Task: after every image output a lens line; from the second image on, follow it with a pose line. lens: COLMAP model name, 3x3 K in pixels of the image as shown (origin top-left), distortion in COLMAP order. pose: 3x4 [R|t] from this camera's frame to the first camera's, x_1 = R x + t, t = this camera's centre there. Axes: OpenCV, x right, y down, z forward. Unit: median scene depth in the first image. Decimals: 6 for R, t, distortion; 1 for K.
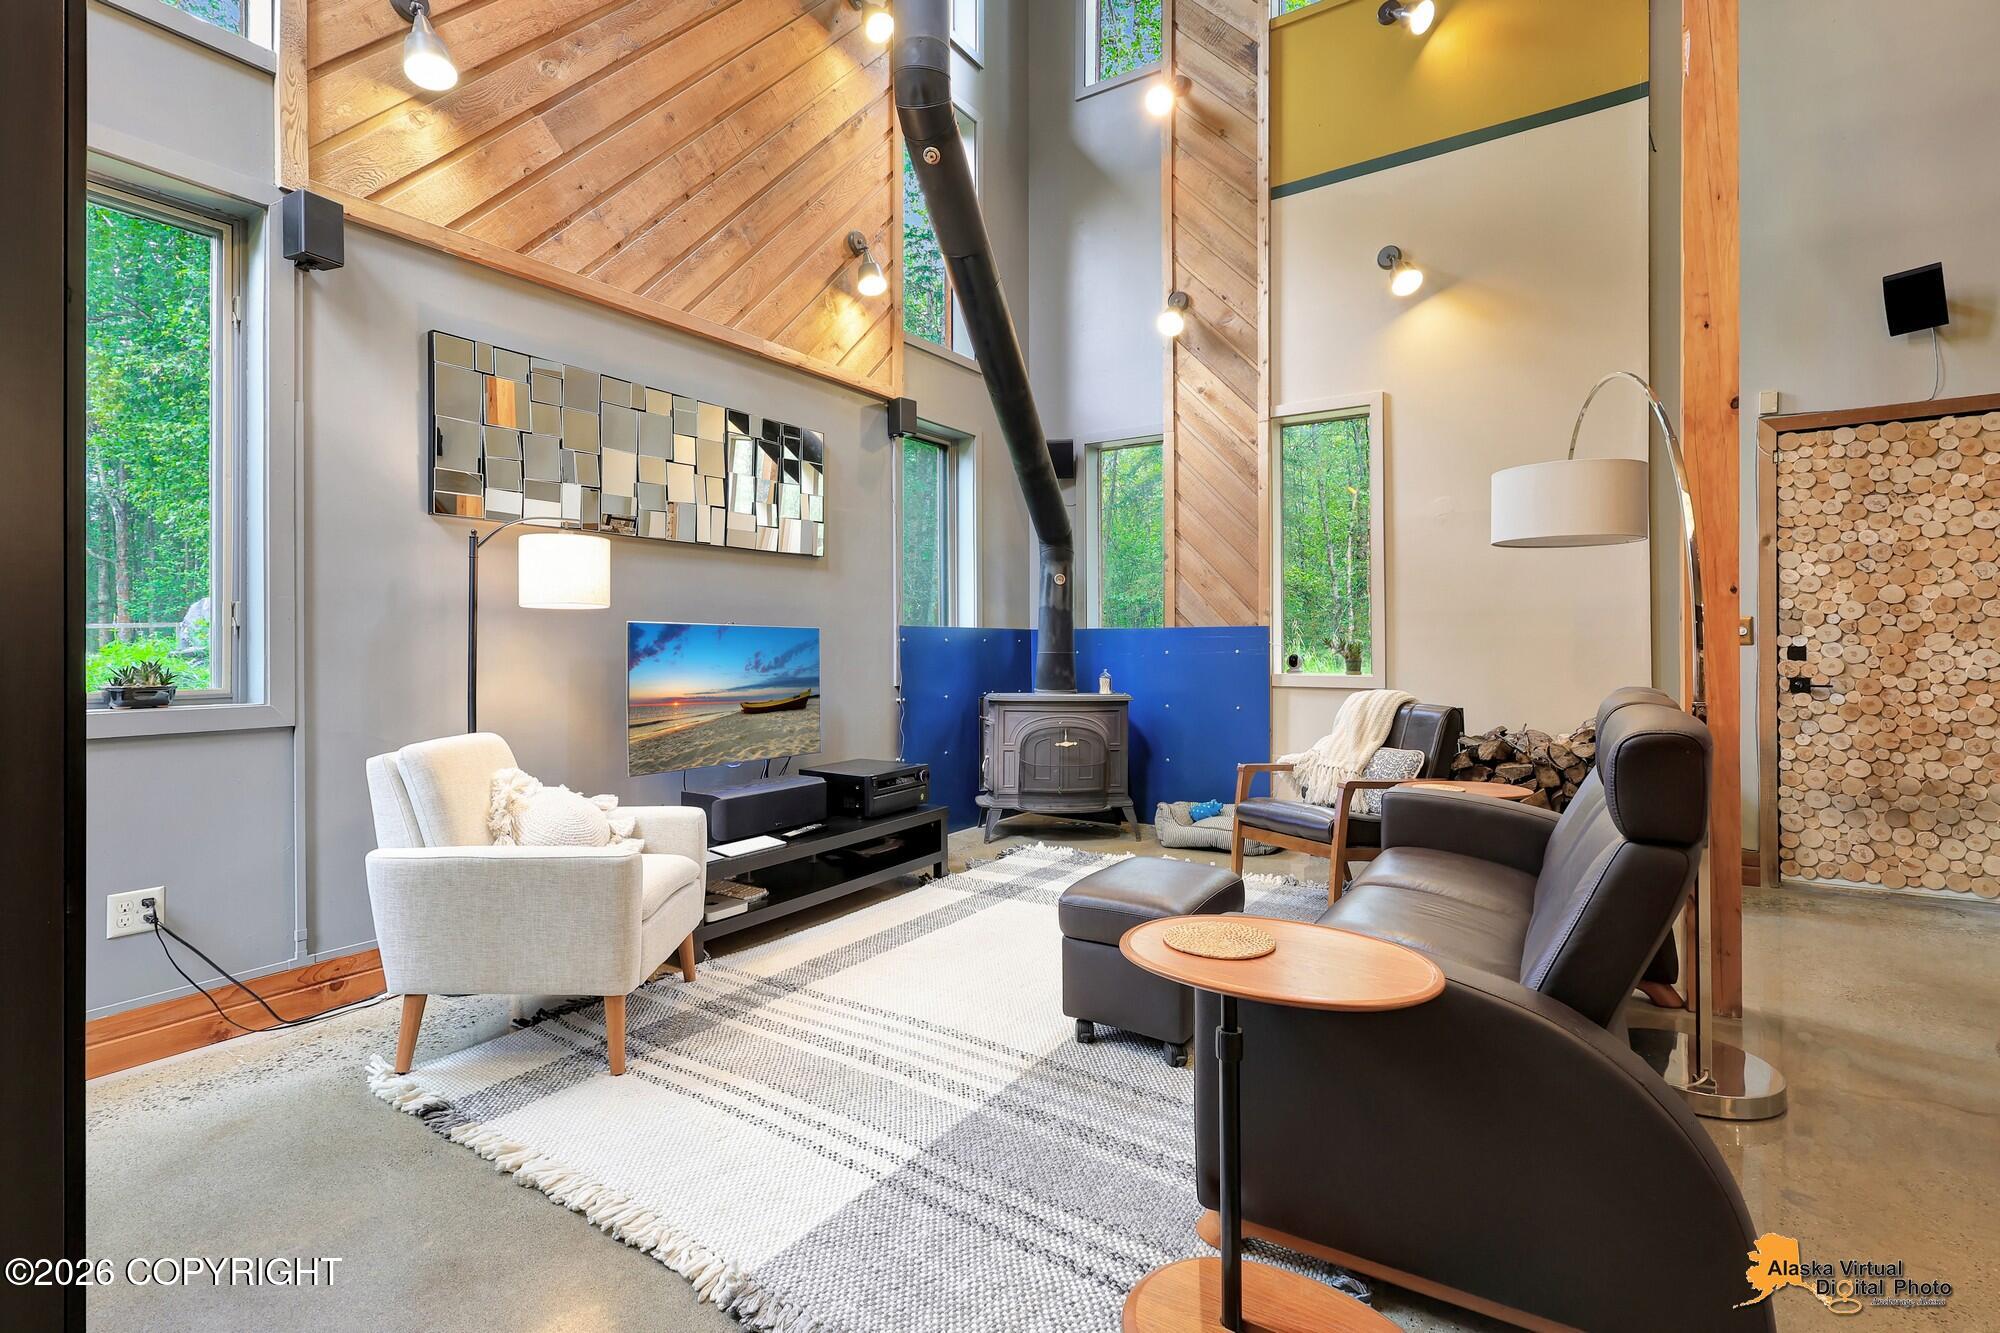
lens RADIAL K [[928.5, 0, 995.5], [0, 928.5, 641.9], [0, 0, 1]] dist [0.000363, 0.000607]
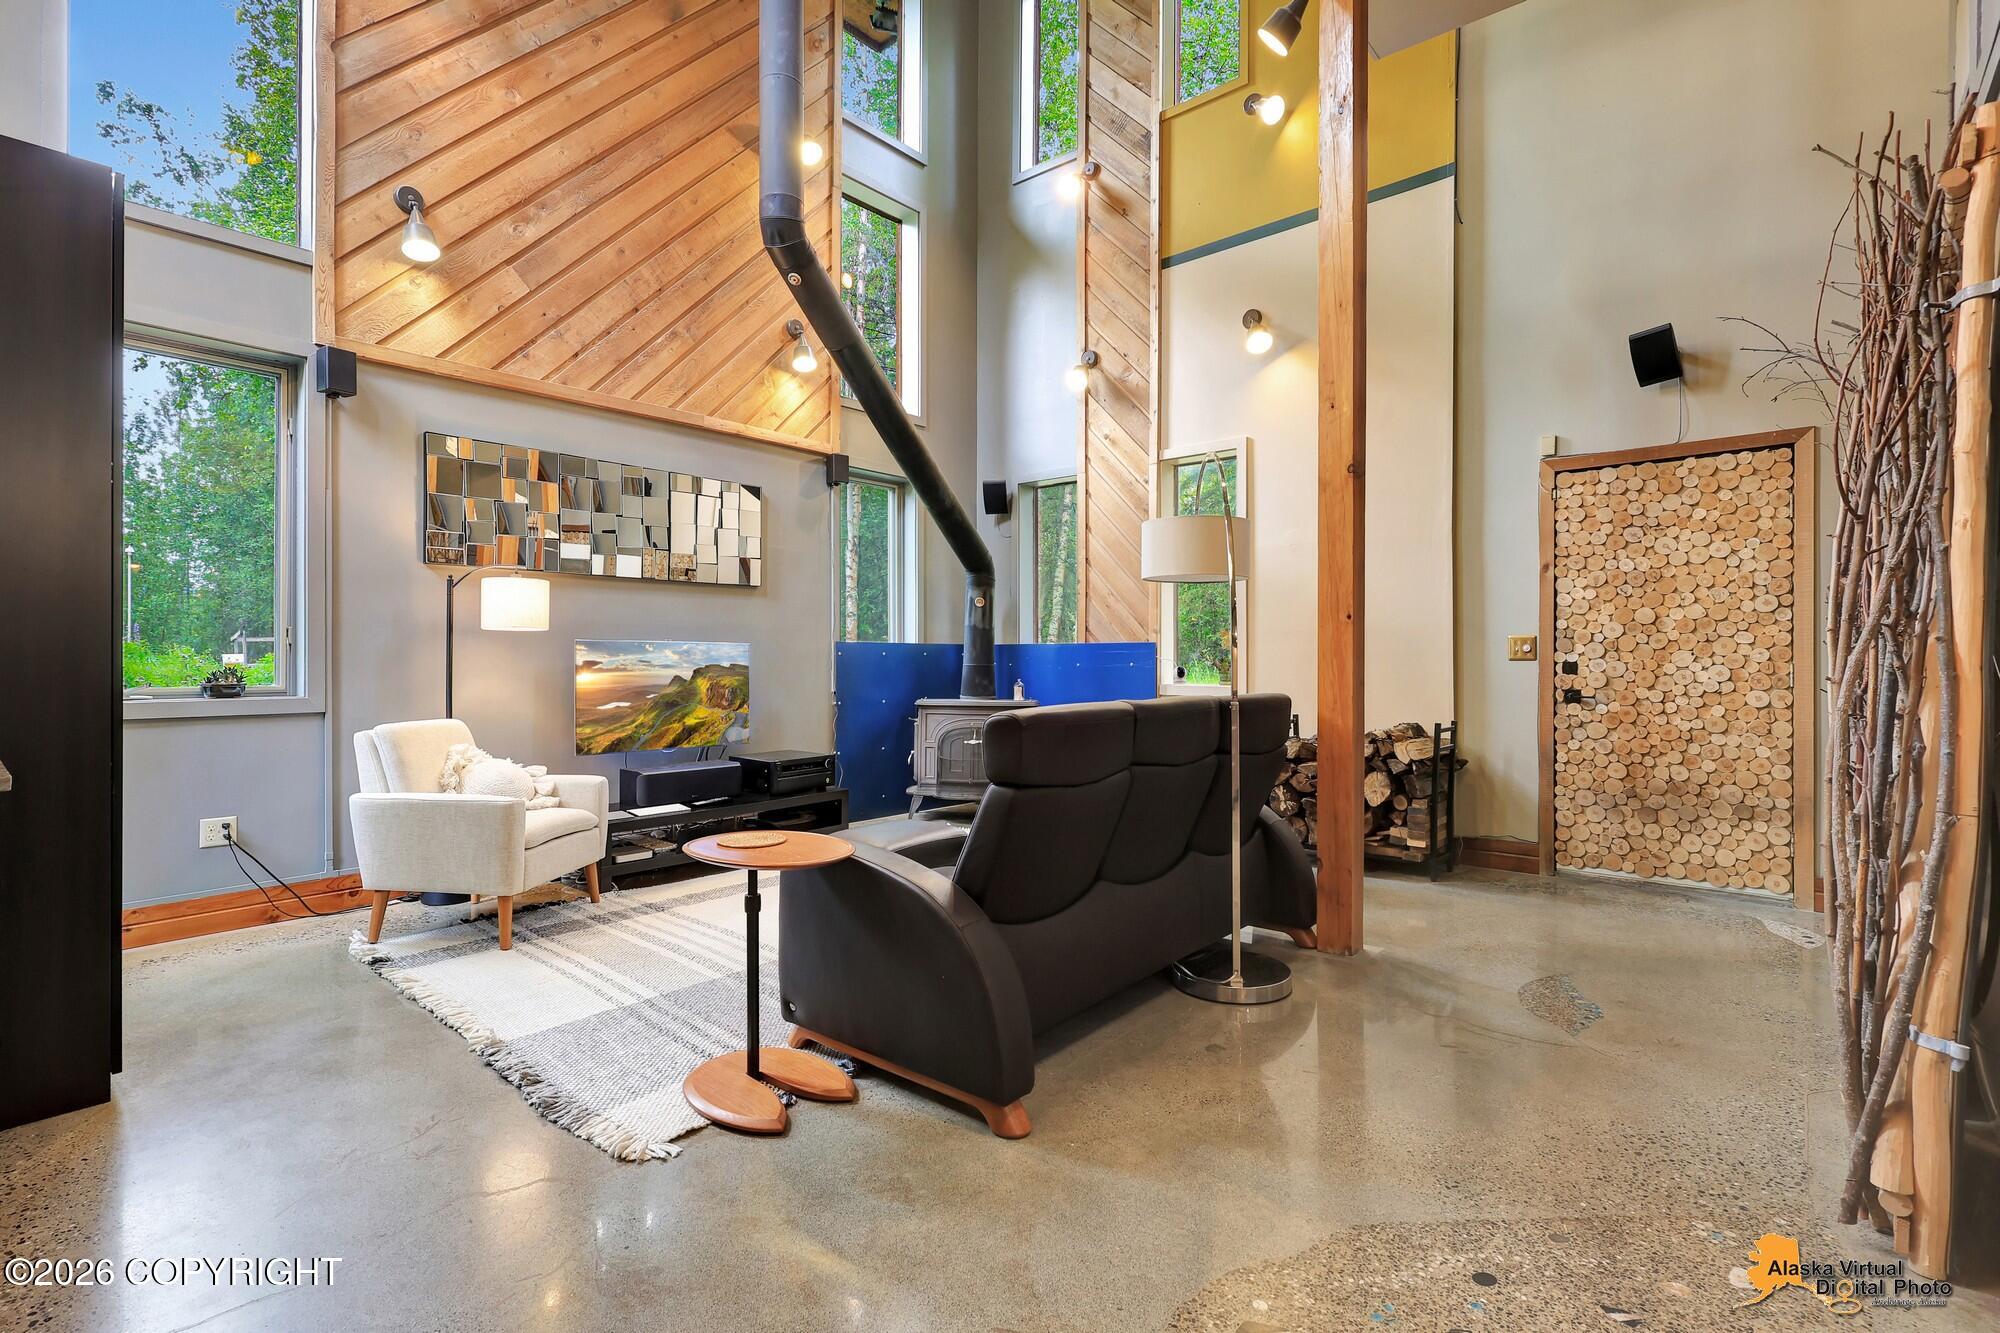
lens RADIAL K [[921.6, 0, 995.9], [0, 921.6, 654.5], [0, 0, 1]] dist [0.001586, 0.000519]
pose [[0.991718, 0.003264, -0.128394, 0.330351], [-0.003222, 0.999995, 0.000531, -0.002641], [0.128395, -0.000113, 0.991723, -0.208231]]
